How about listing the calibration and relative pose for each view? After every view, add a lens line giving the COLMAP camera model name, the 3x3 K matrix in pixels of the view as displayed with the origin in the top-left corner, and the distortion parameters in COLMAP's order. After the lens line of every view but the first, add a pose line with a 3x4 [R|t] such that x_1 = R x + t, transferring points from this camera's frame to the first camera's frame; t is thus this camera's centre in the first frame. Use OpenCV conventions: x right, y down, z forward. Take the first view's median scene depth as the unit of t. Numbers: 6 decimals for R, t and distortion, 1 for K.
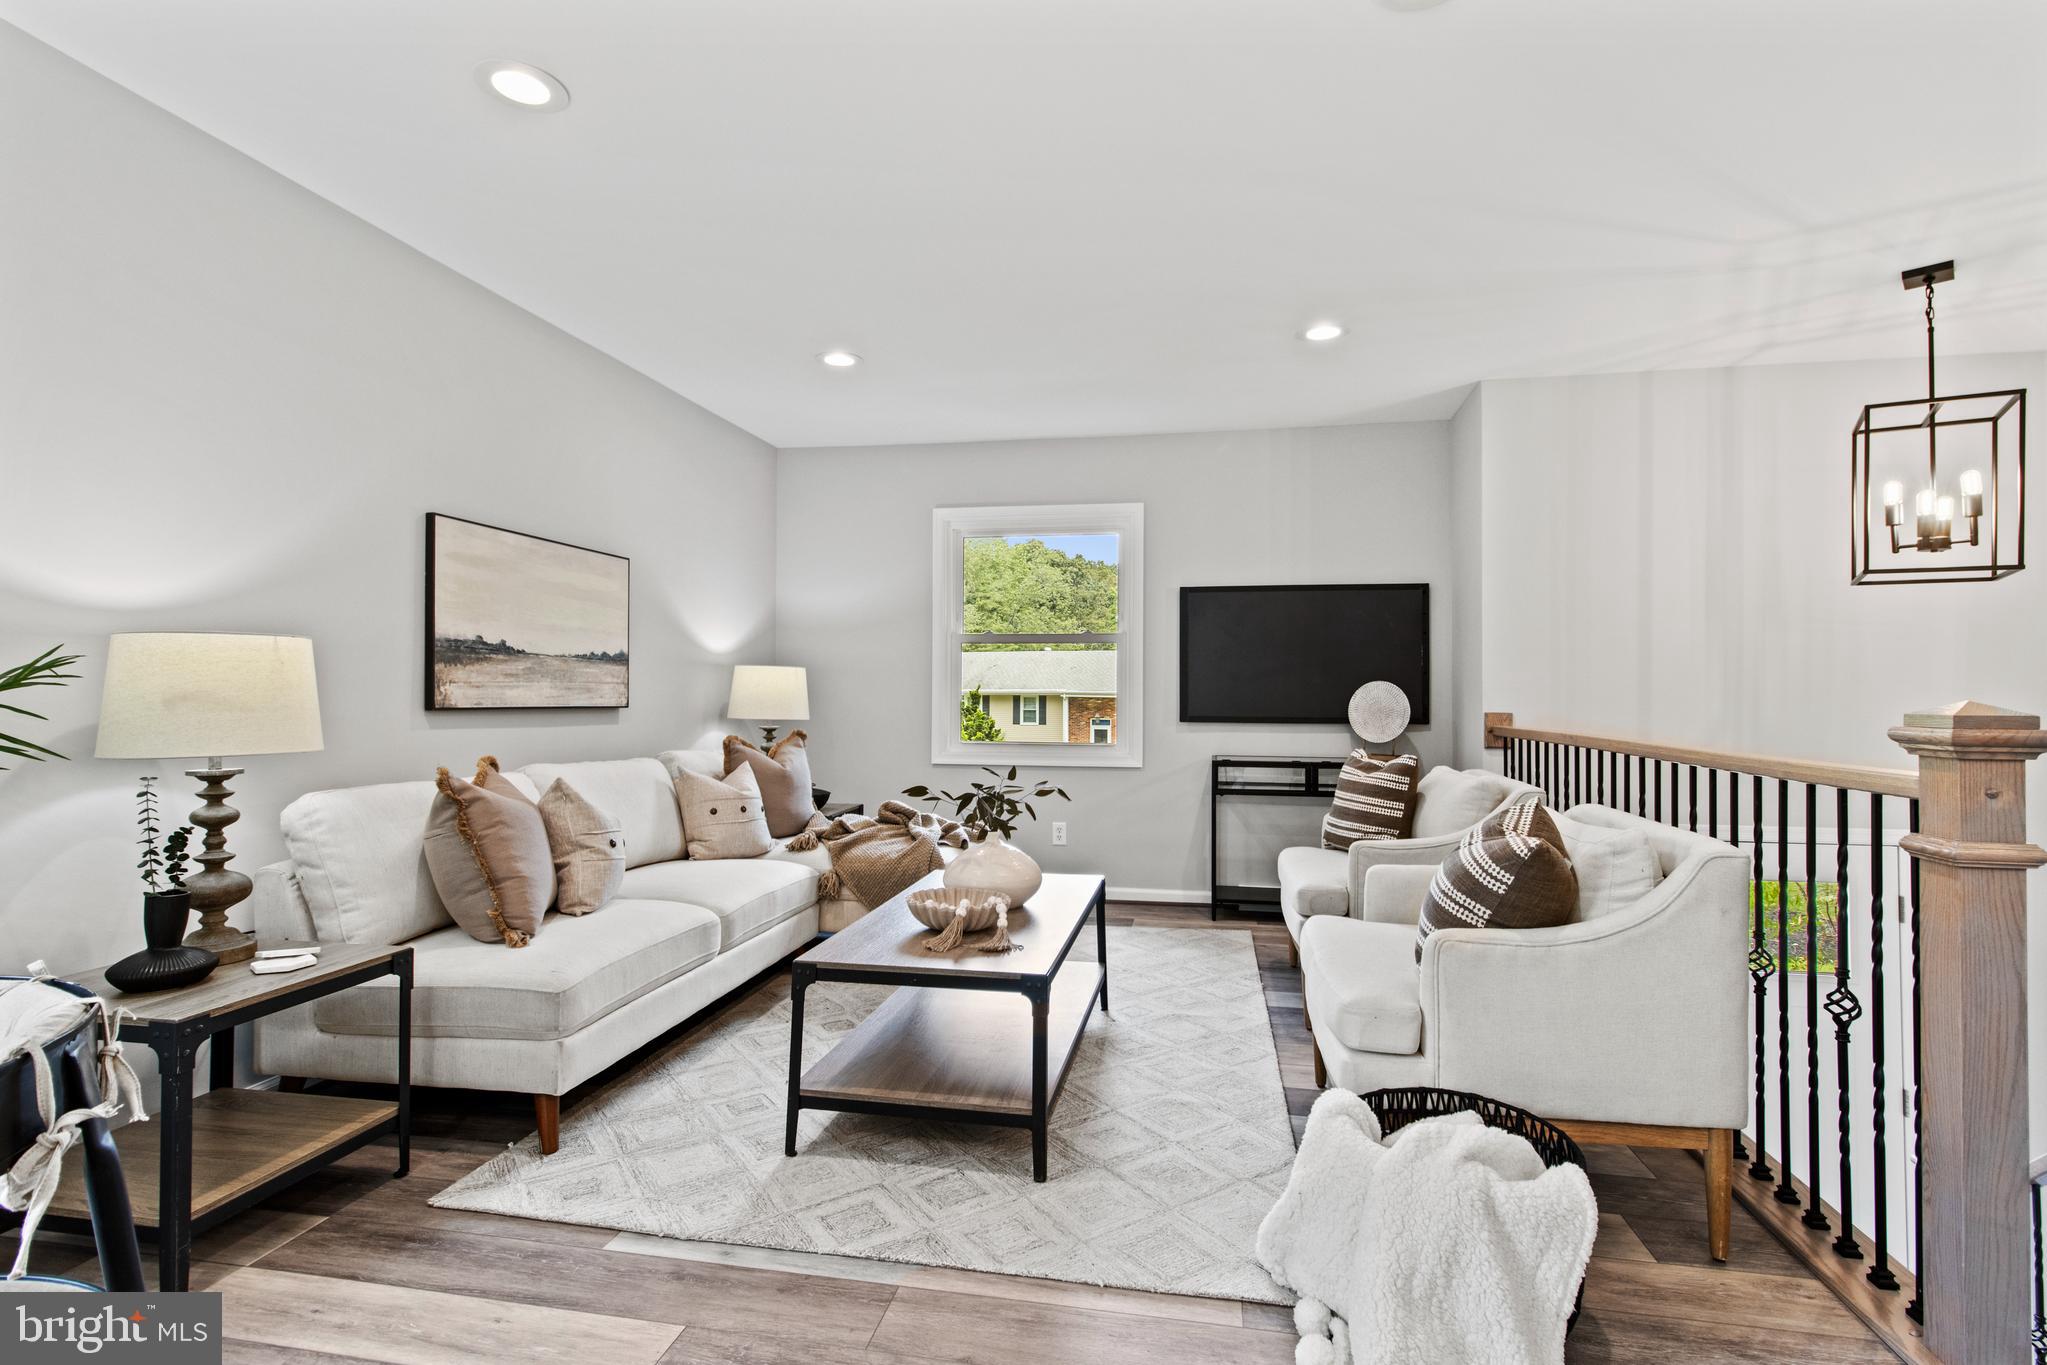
lens RADIAL K [[939.1, 0, 982.6], [0, 939.1, 679.8], [0, 0, 1]] dist [0.001525, 0.001094]
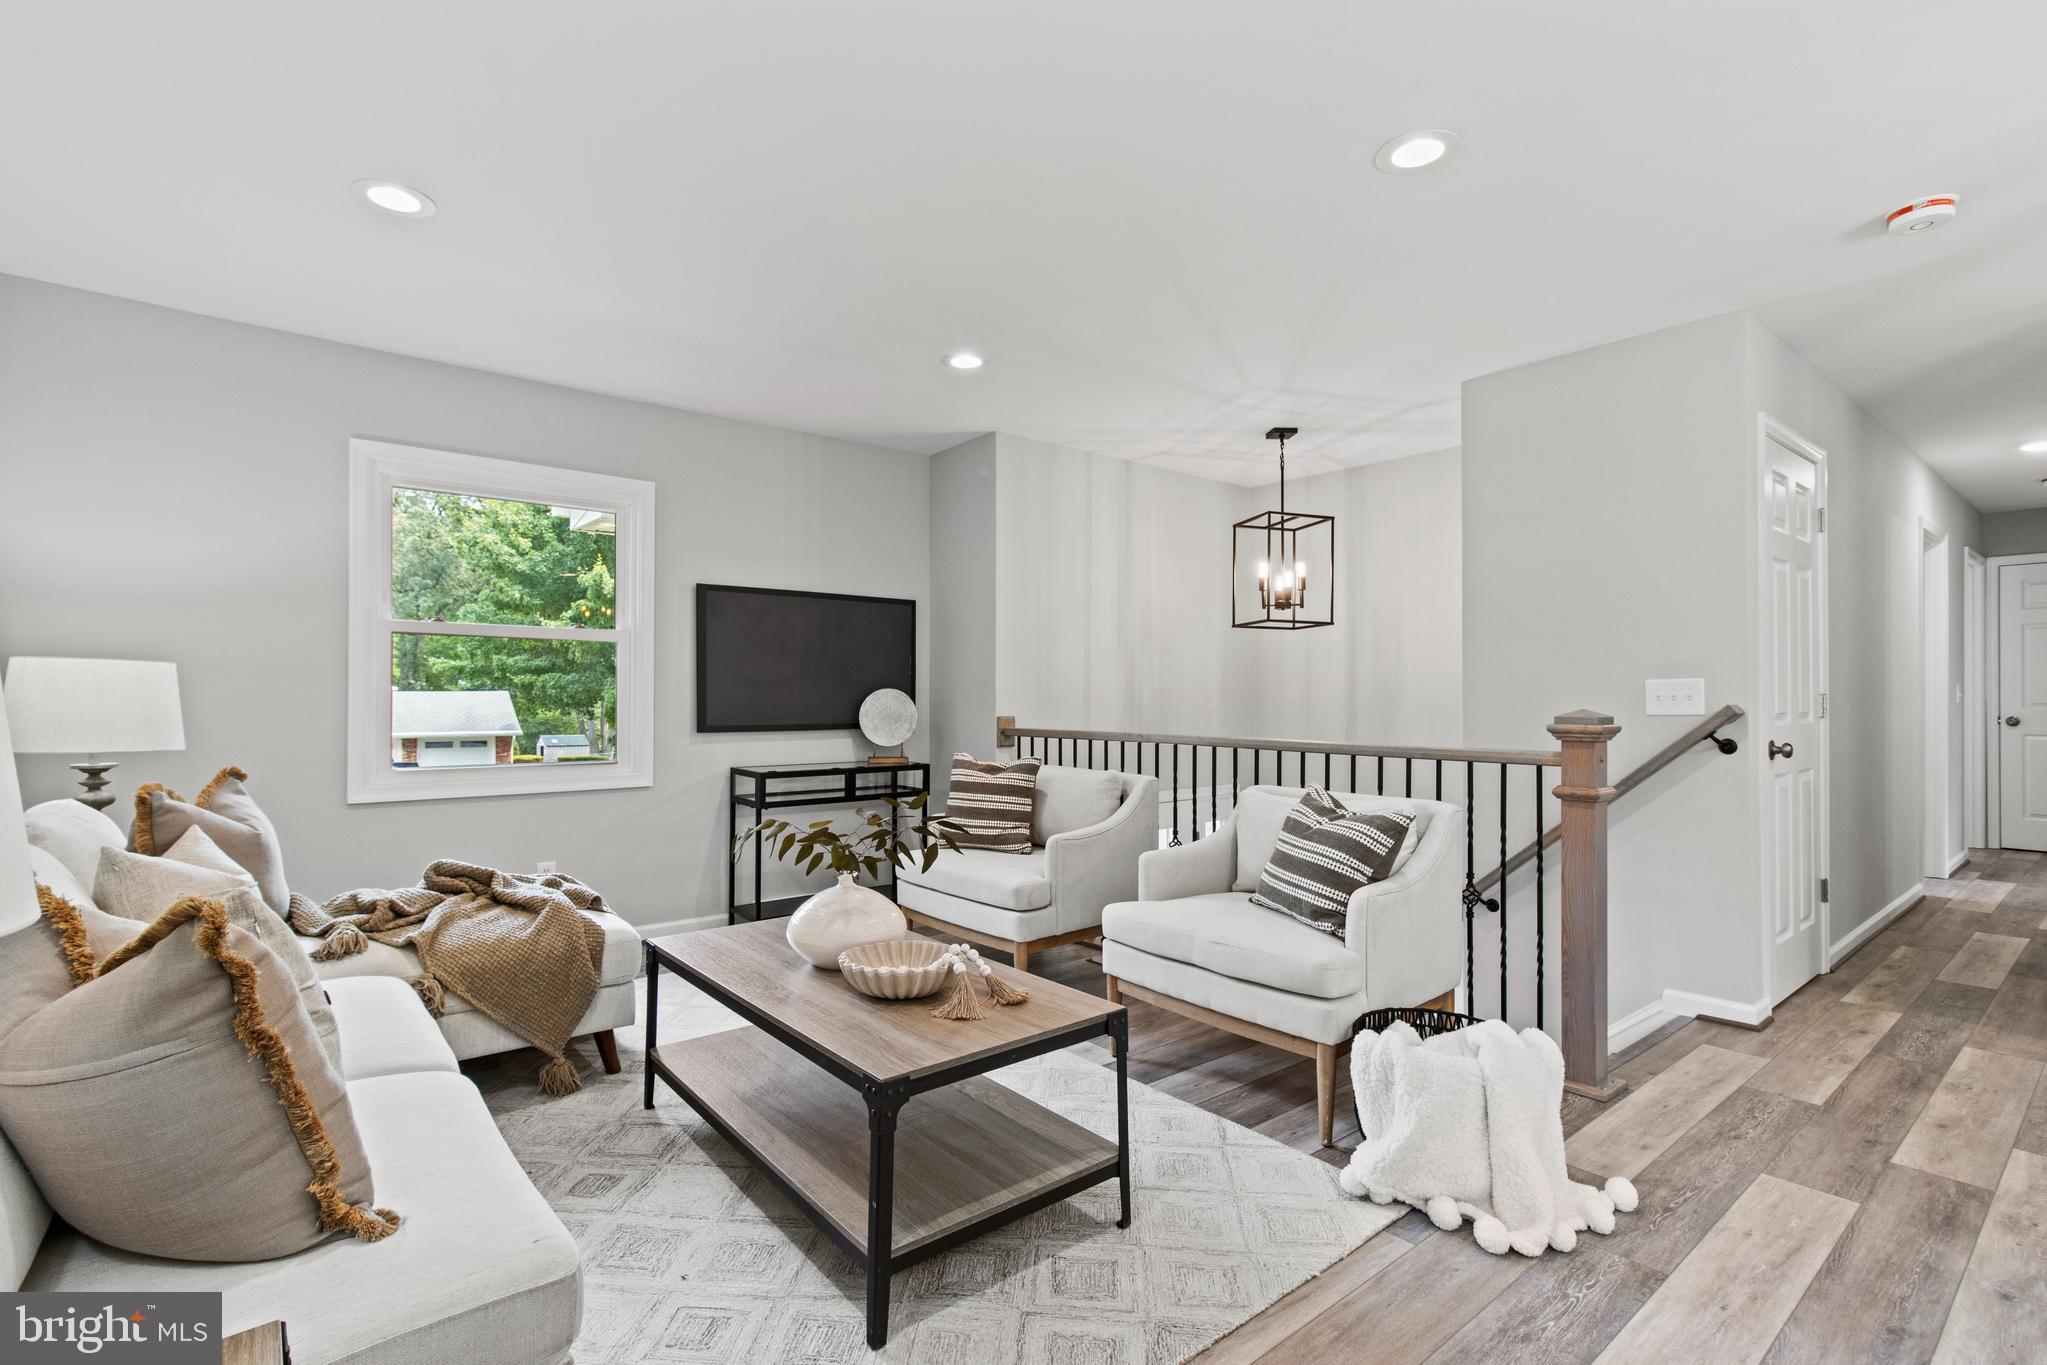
lens RADIAL K [[939.1, 0, 1023.7], [0, 939.1, 689.8], [0, 0, 1]] dist [0.001525, 0.001094]
pose [[0.652610, 0.001549, 0.757693, -0.414929], [-0.008414, 0.999951, 0.005203, -0.005757], [-0.757648, -0.009771, 0.652591, 0.267534]]
